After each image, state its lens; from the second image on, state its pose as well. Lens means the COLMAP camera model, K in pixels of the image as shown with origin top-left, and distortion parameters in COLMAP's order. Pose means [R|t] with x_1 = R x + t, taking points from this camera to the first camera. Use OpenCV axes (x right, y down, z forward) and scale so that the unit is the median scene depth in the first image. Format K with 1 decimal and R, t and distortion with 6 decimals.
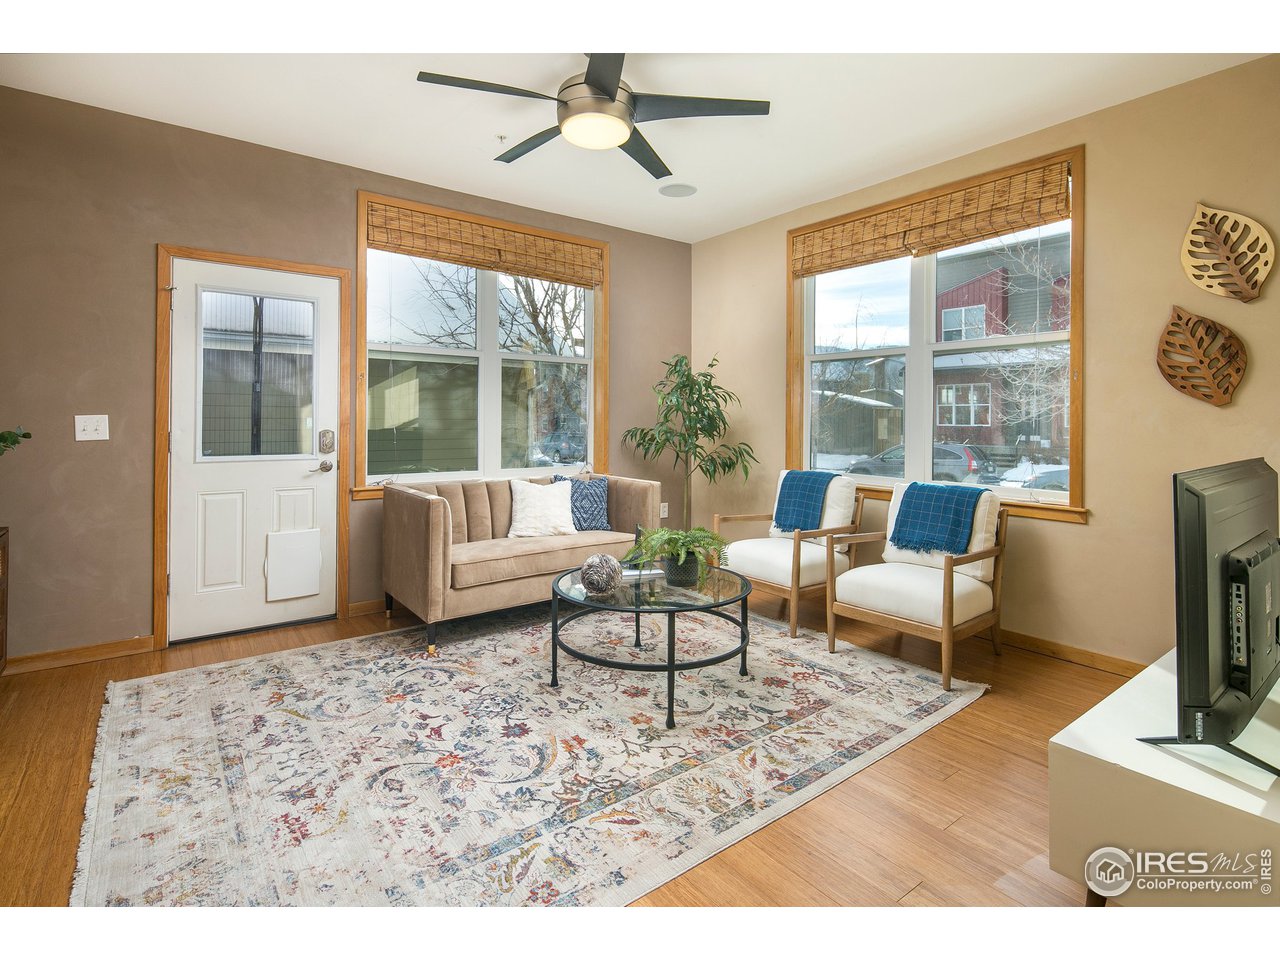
lens RADIAL K [[631.5, 0, 643.7], [0, 631.5, 423.6], [0, 0, 1]] dist [-0.001852, -0.002139]
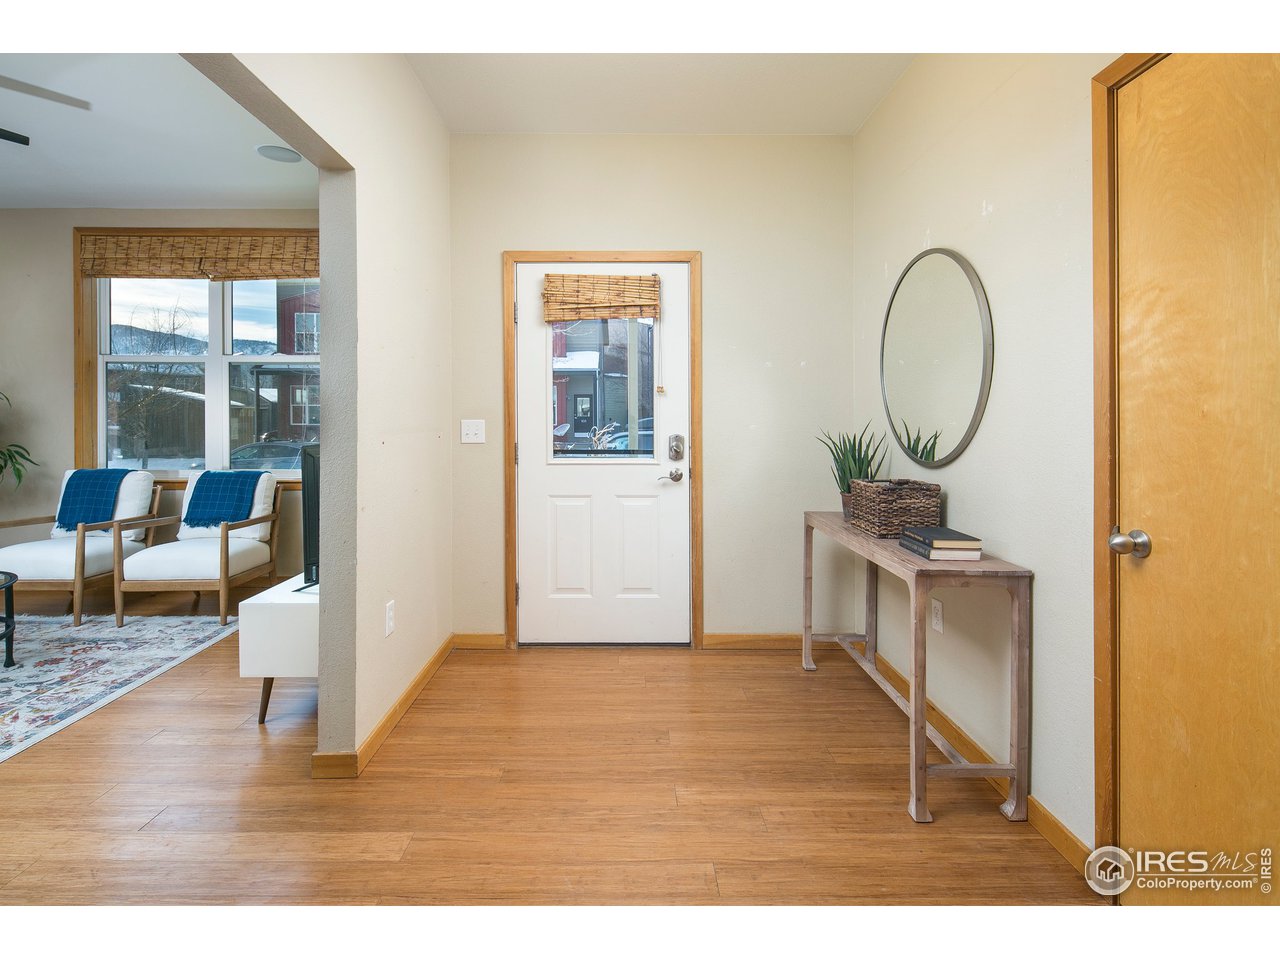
lens RADIAL K [[631.5, 0, 643.7], [0, 631.5, 423.6], [0, 0, 1]] dist [-0.001852, -0.002139]
pose [[0.604747, -0.009541, 0.796360, -0.025001], [0.008554, 0.999948, 0.005485, 0.003127], [-0.796371, 0.003495, 0.604798, -0.387114]]
